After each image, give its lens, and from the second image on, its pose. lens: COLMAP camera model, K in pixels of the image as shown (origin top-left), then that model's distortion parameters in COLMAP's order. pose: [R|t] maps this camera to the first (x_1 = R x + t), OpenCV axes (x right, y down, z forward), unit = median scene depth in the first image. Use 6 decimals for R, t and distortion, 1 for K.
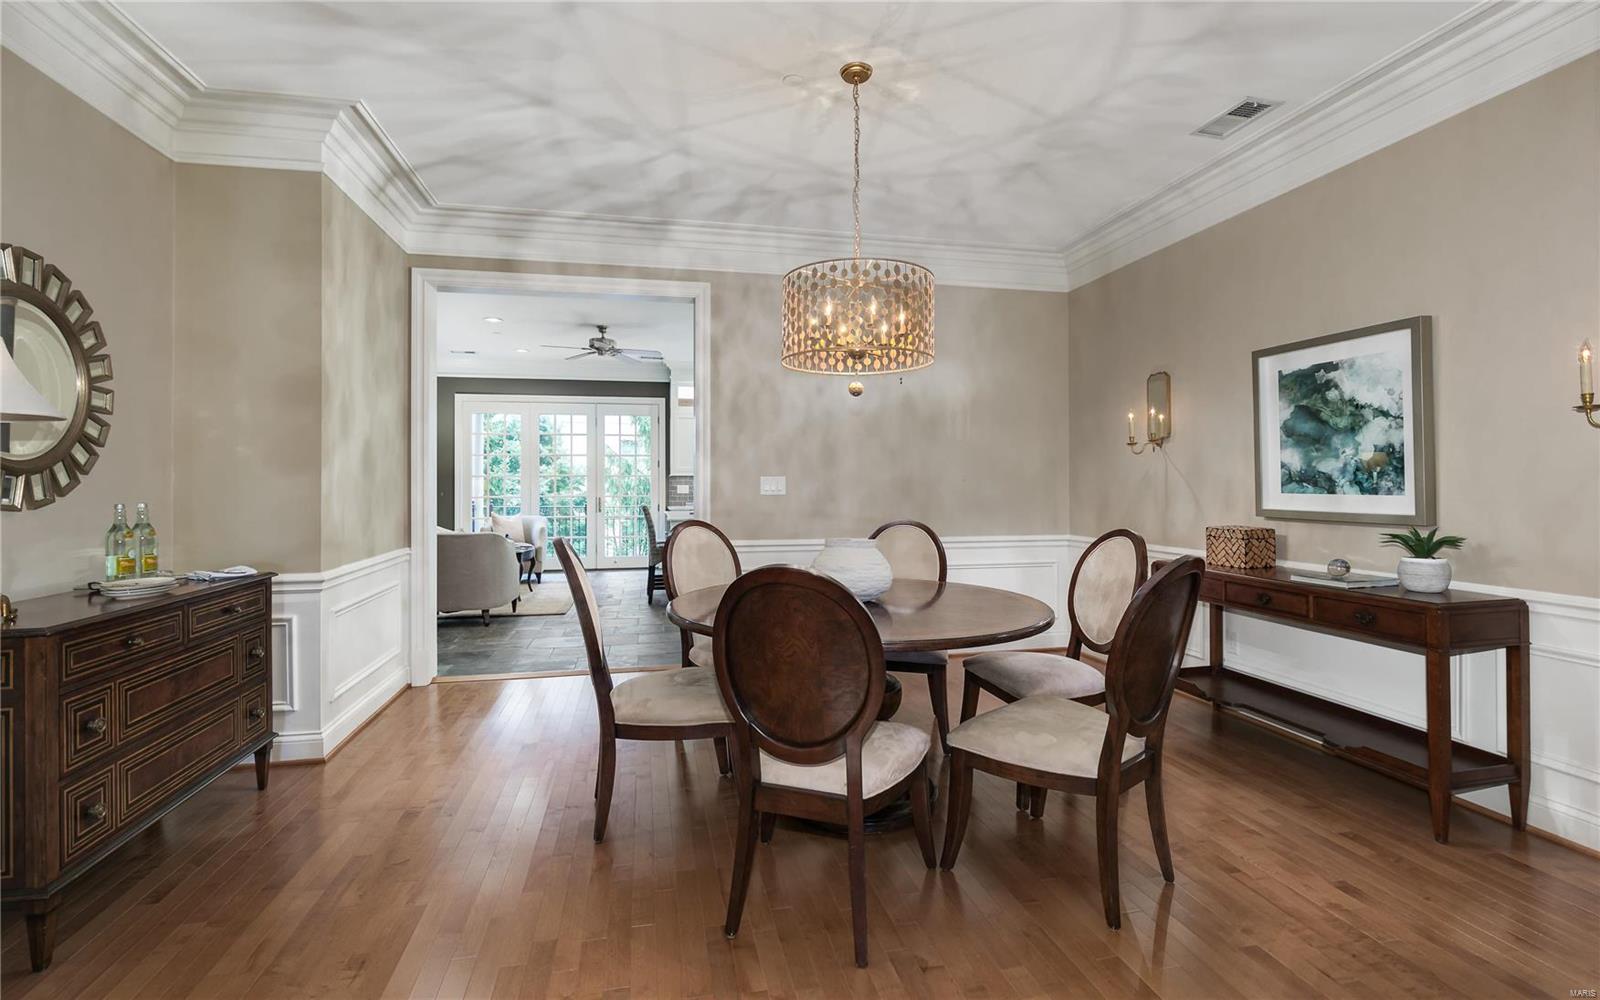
lens RADIAL K [[745.3, 0, 802.7], [0, 745.3, 471.3], [0, 0, 1]] dist [-0.000201, 0.000040]
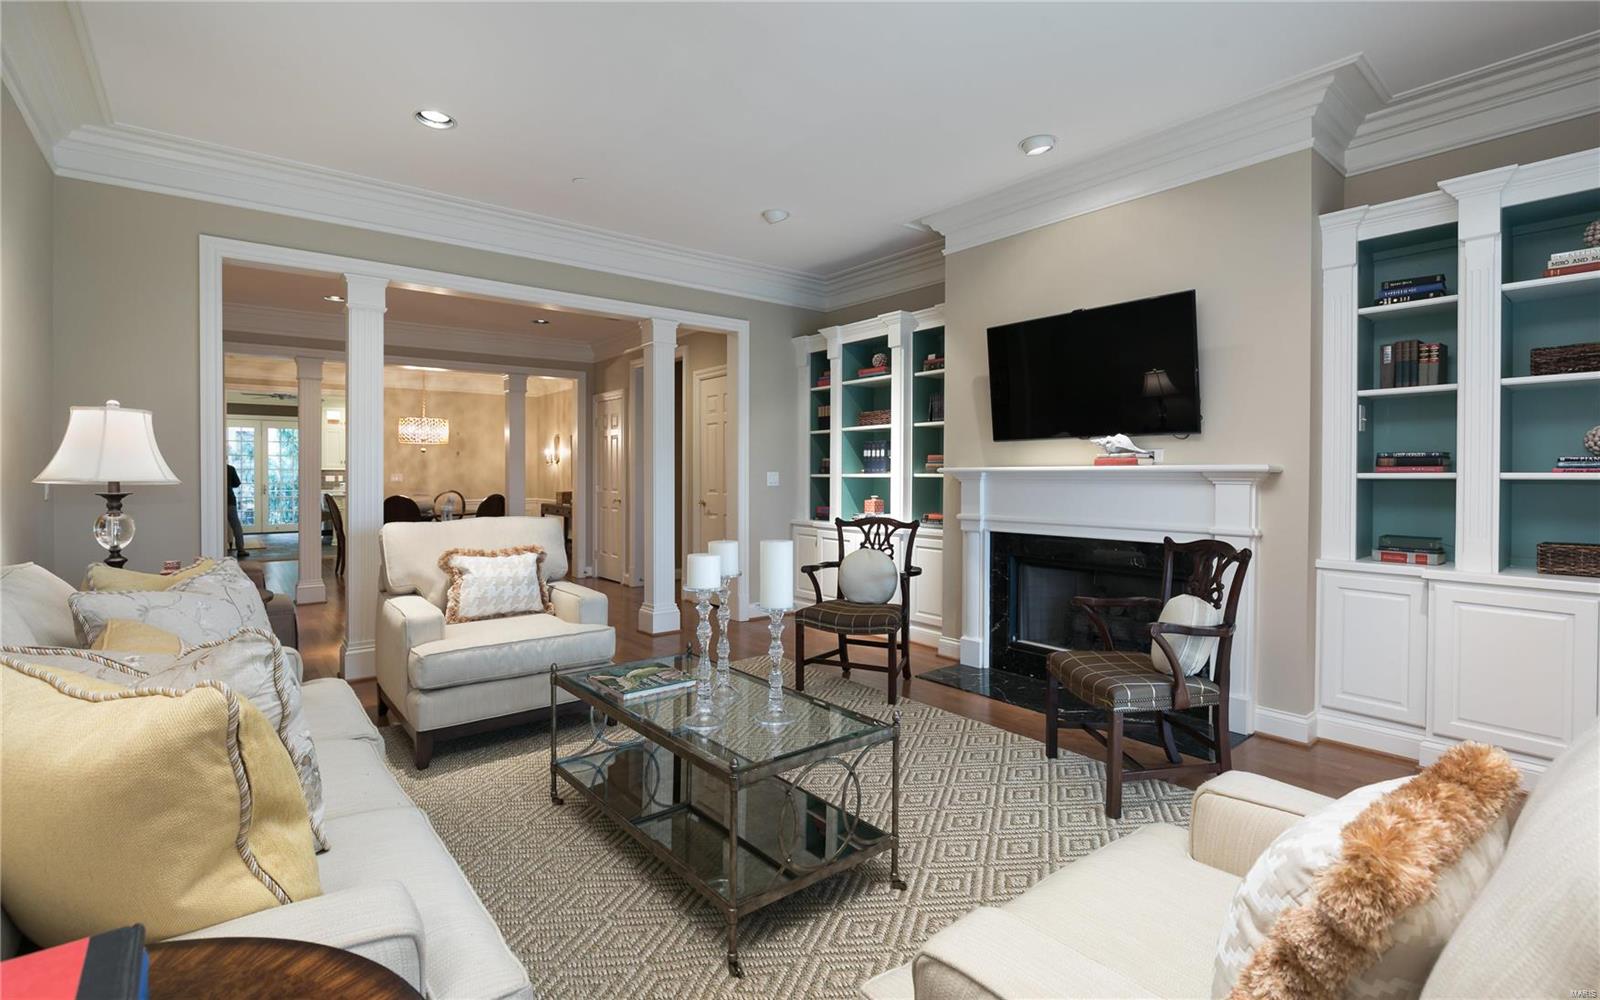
lens RADIAL K [[738.7, 0, 803.1], [0, 738.7, 479.9], [0, 0, 1]] dist [-0.007867, 0.000097]
pose [[0.895477, 0.000527, 0.445108, 0.109248], [-0.012306, 0.999646, 0.023574, -0.065593], [-0.444938, -0.026588, 0.895166, -2.434711]]
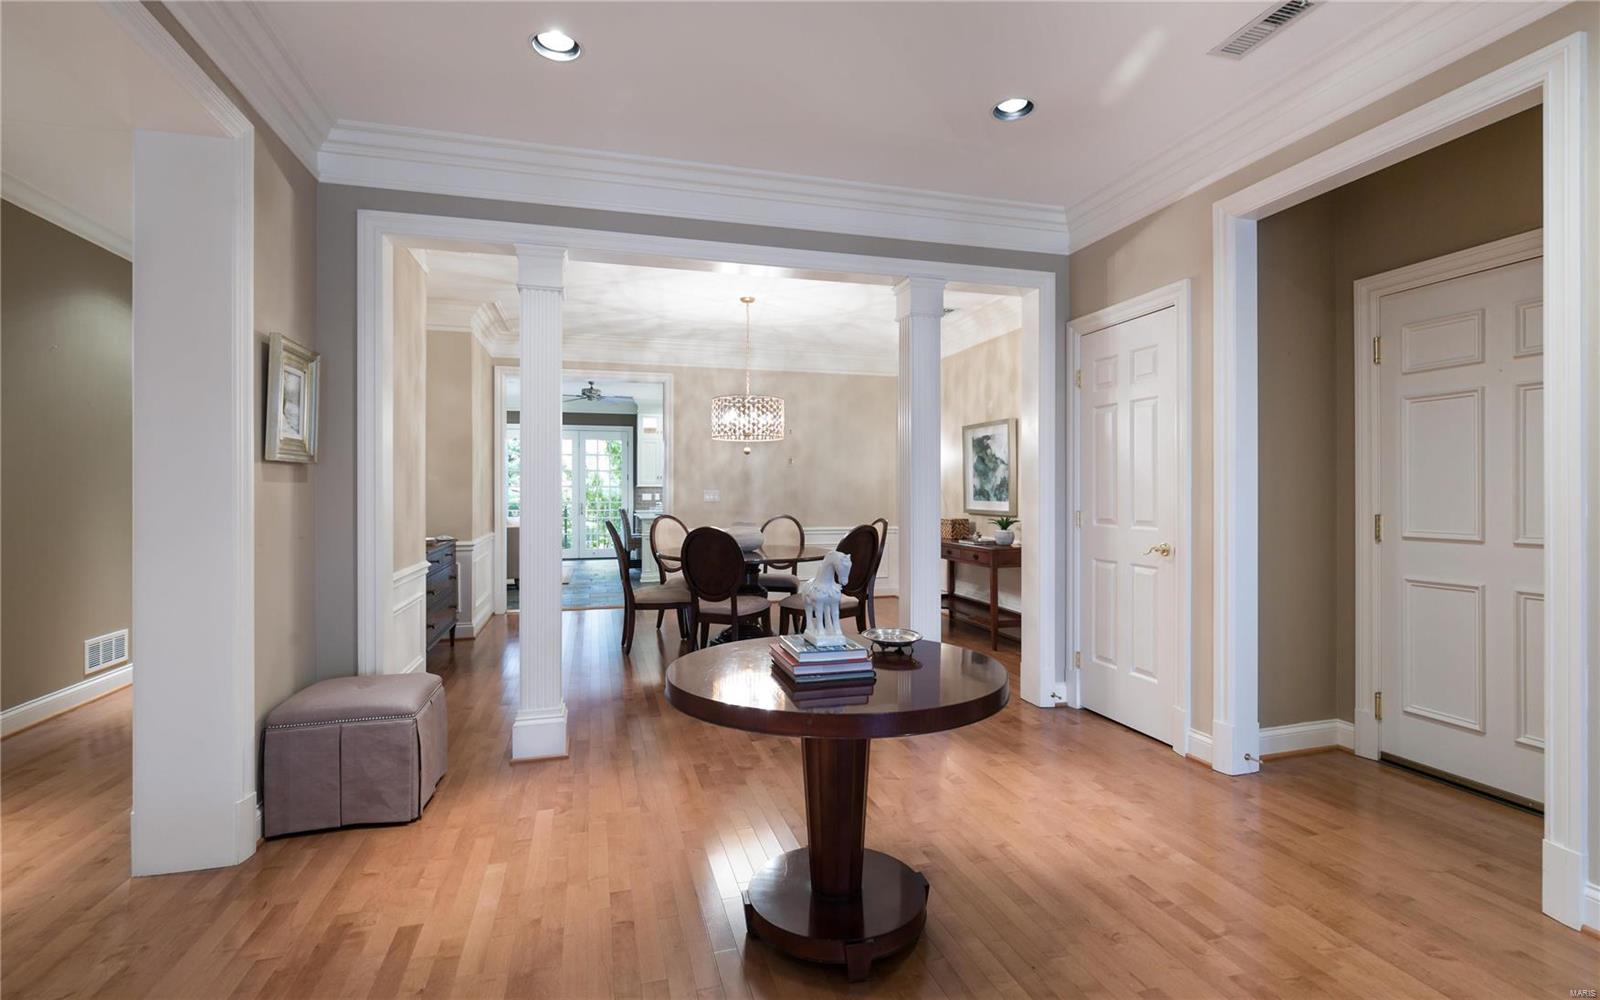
lens RADIAL K [[729.6, 0, 800.1], [0, 729.6, 480.0], [0, 0, 1]] dist [-0.007365, -0.000277]
pose [[0.997871, 0.002845, 0.065161, 0.075075], [-0.002976, 0.999994, 0.001907, -0.028144], [-0.065155, -0.002096, 0.997873, -0.914743]]
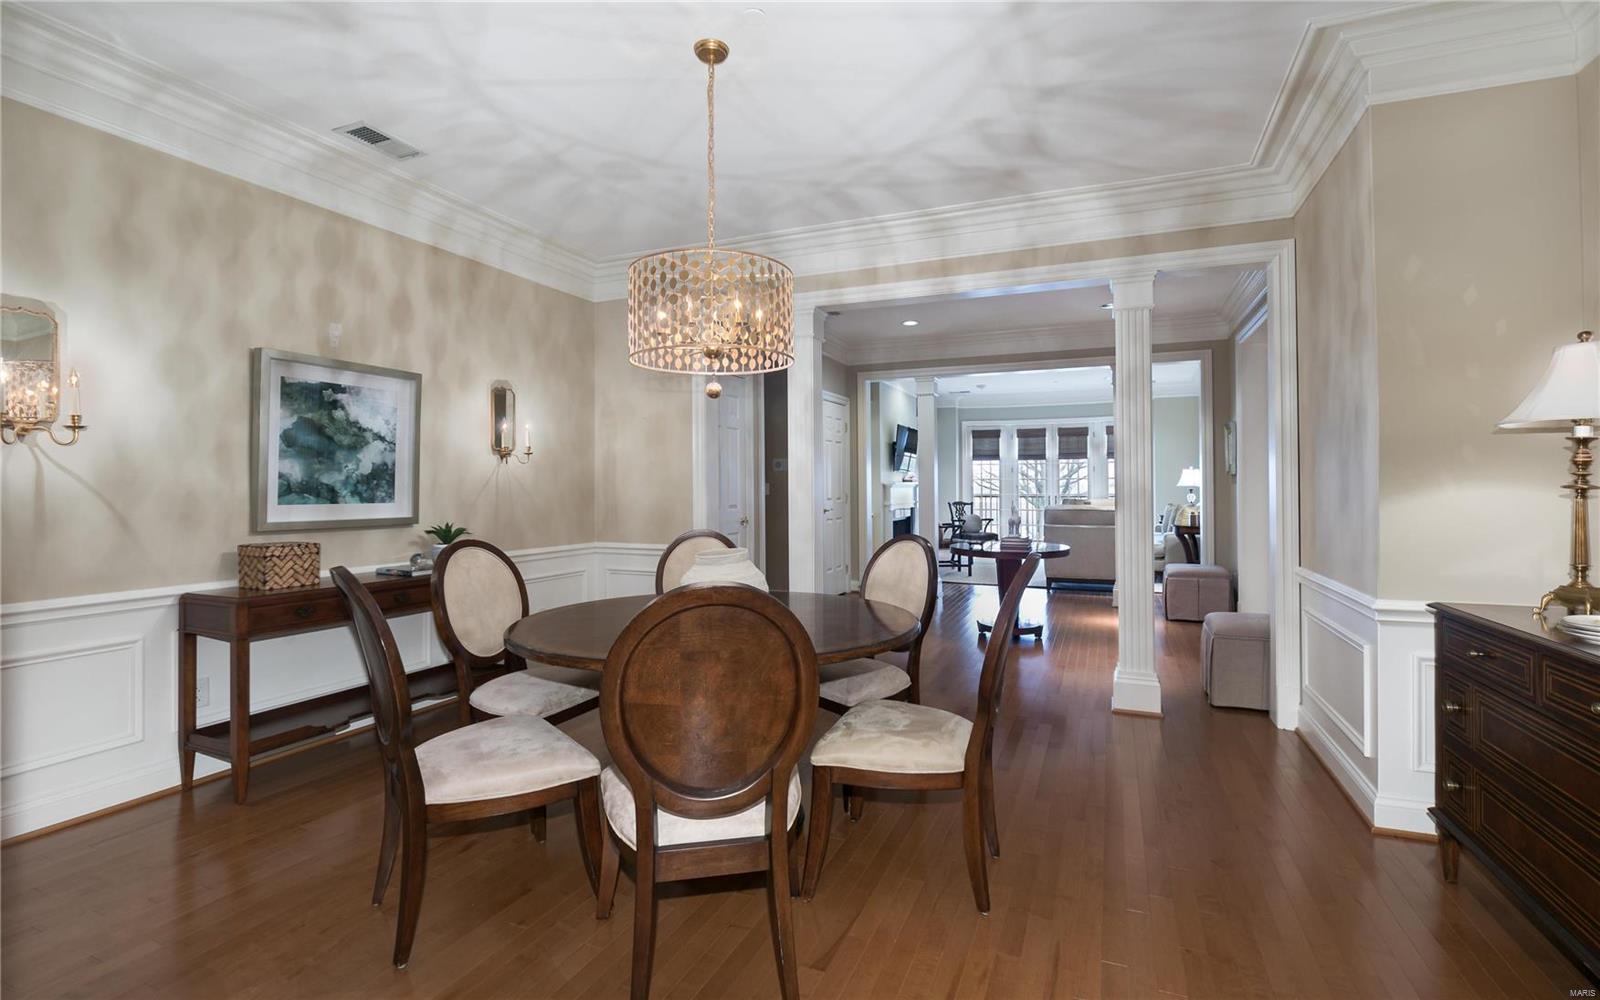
lens RADIAL K [[729.6, 0, 800.1], [0, 729.6, 480.0], [0, 0, 1]] dist [-0.007365, -0.000277]
pose [[-0.813623, 0.018133, 0.581110, -0.470852], [0.002239, 0.999604, -0.028058, 0.026870], [-0.581388, -0.021527, -0.813341, 1.460096]]
